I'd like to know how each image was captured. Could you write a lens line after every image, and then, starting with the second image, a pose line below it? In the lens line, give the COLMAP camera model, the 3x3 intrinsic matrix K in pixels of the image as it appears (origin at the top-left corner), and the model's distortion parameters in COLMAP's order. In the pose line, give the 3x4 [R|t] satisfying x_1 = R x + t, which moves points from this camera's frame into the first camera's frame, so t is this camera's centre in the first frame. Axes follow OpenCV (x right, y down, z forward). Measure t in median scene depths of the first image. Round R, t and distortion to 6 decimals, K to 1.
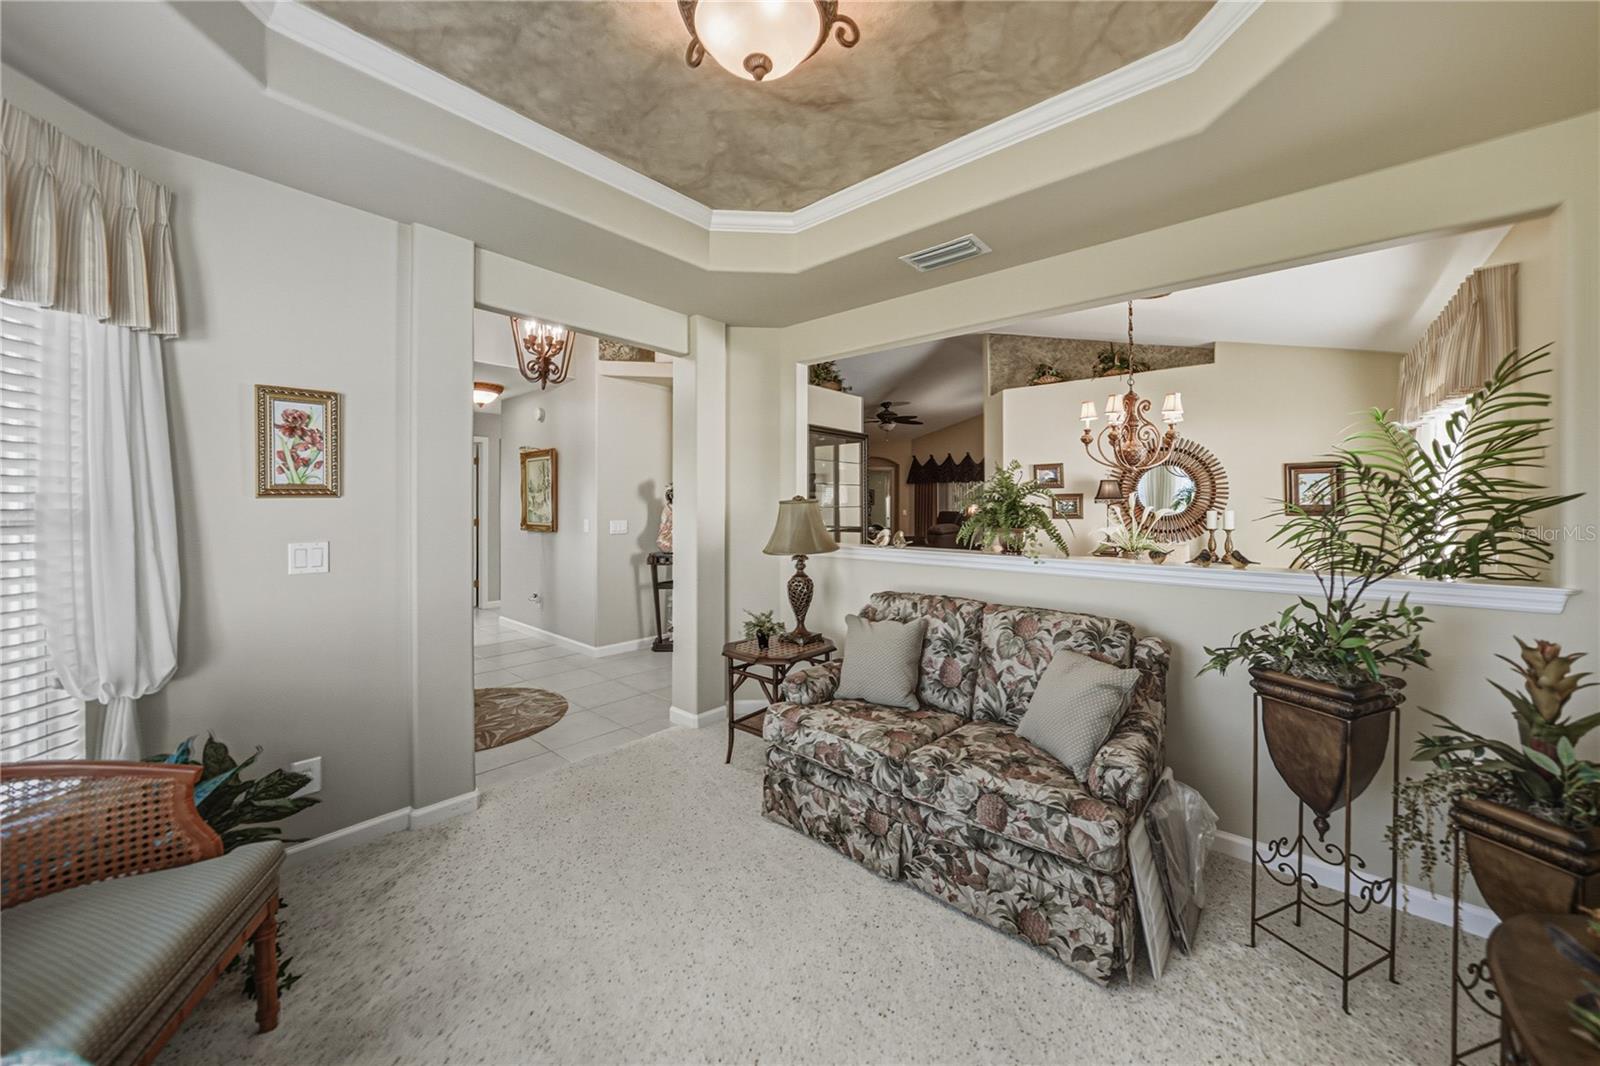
lens RADIAL K [[561.4, 0, 775.6], [0, 561.4, 503.8], [0, 0, 1]] dist [-0.016365, 0.001910]
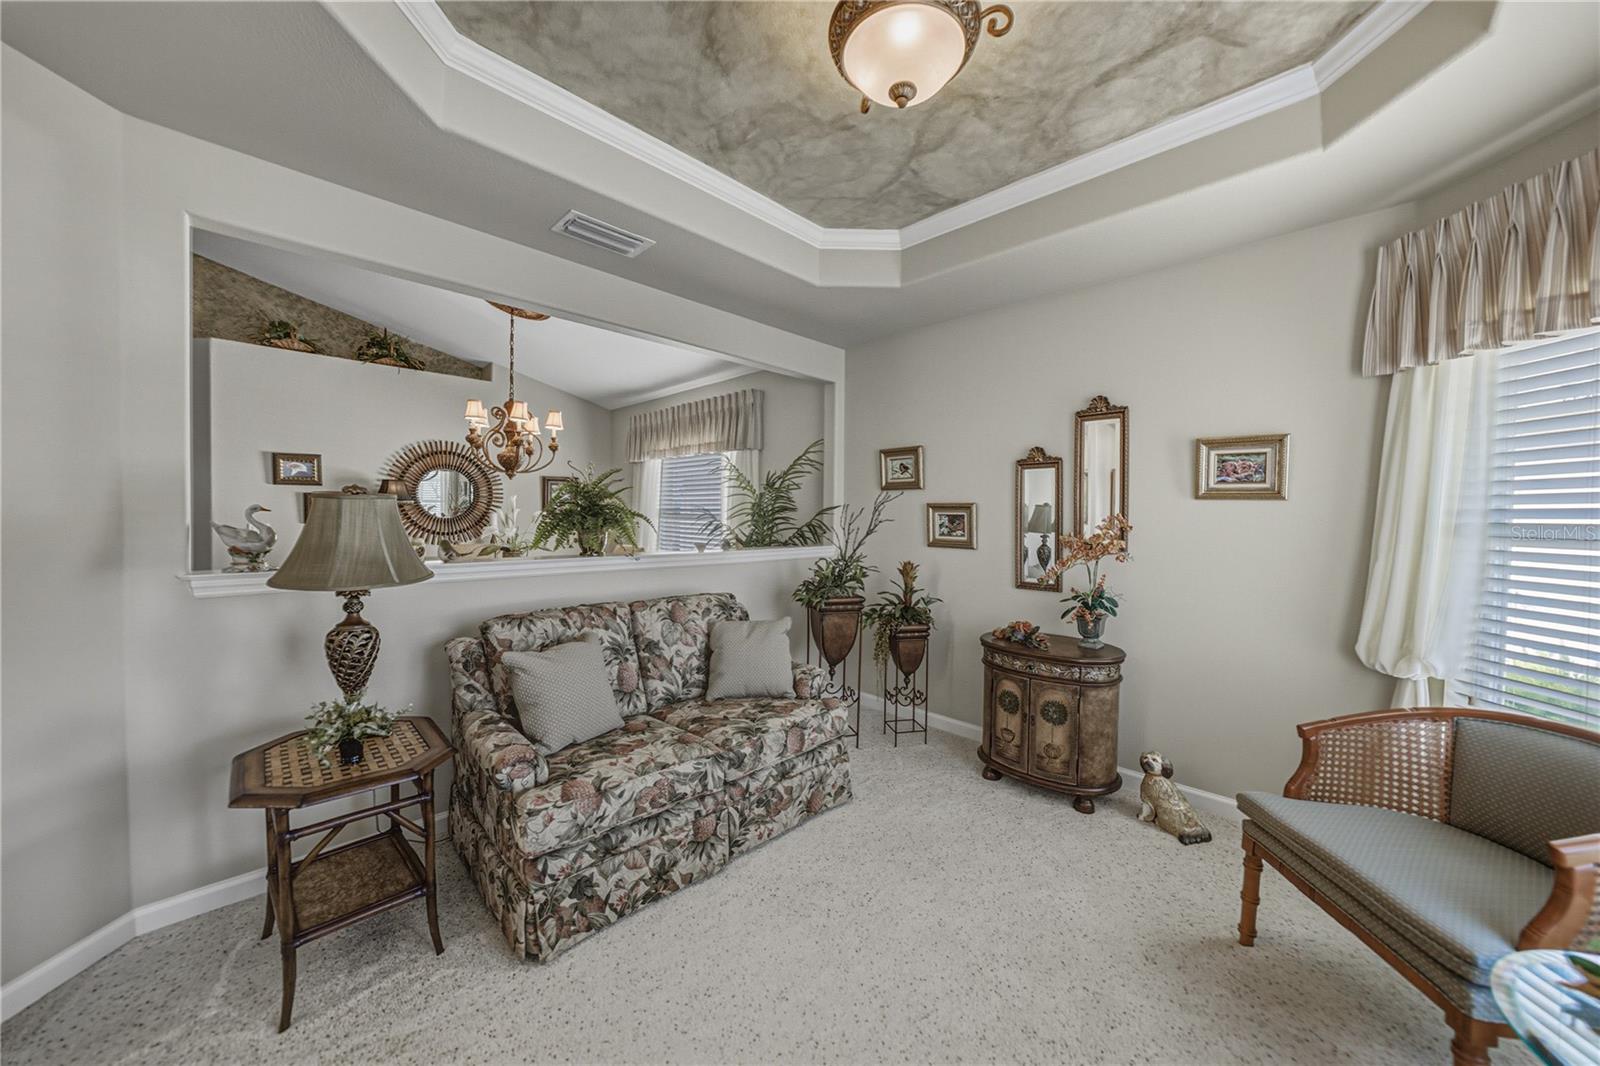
lens RADIAL K [[561.4, 0, 803.5], [0, 561.4, 527.1], [0, 0, 1]] dist [-0.016365, 0.001910]
pose [[0.058979, -0.024340, 0.997962, -0.728007], [-0.010705, 0.999630, 0.025013, 0.012154], [-0.998202, -0.012159, 0.058696, 0.722124]]
